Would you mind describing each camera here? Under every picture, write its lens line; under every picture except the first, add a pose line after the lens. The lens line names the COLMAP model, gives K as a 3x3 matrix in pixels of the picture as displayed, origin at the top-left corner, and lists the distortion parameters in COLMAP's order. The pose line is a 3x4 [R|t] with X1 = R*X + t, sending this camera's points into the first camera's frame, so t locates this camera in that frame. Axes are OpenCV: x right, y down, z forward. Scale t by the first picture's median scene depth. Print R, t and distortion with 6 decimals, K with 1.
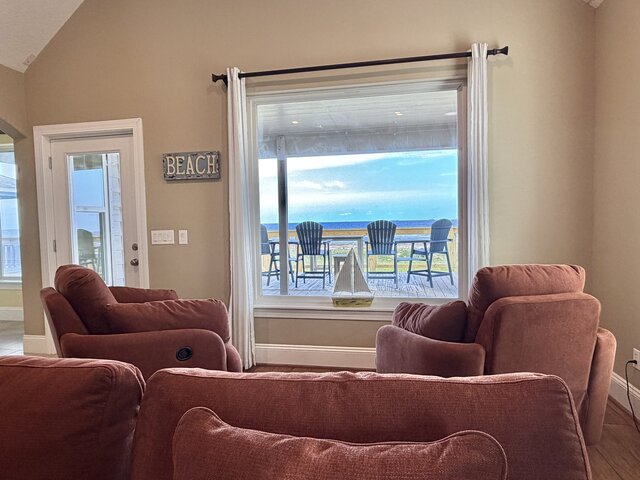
lens RADIAL K [[402.1, 0, 317.5], [0, 402.1, 242.9], [0, 0, 1]] dist [-0.000186, 0.000361]
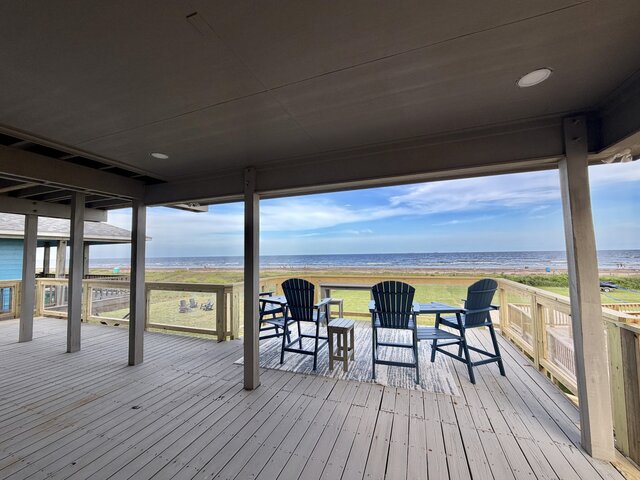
lens RADIAL K [[260.7, 0, 316.4], [0, 260.7, 241.8], [0, 0, 1]] dist [0.002139, -0.000127]
pose [[0.988136, -0.003204, -0.153551, 0.093852], [-0.012861, 0.994545, -0.103517, -0.072368], [0.153045, 0.104263, 0.982704, 0.502485]]
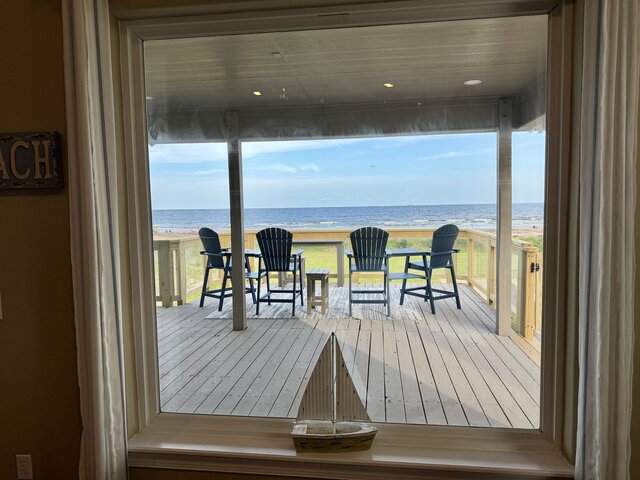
lens RADIAL K [[421.7, 0, 320.0], [0, 421.7, 240.0], [0, 0, 1]] dist [0.071221, -0.002101]
pose [[0.997975, -0.002778, 0.063544, 0.015338], [0.001320, 0.999735, 0.022970, -0.048612], [-0.063591, -0.022840, 0.997715, 0.200267]]
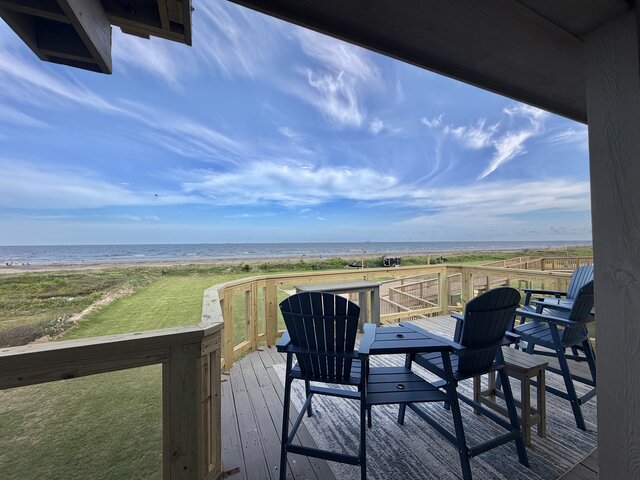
lens RADIAL K [[260.7, 0, 316.4], [0, 260.7, 241.8], [0, 0, 1]] dist [0.002139, -0.000127]
pose [[0.823313, 0.016865, 0.567337, 0.022199], [0.023947, 0.997636, -0.064408, -0.087404], [-0.567082, 0.066614, 0.820963, 0.795076]]
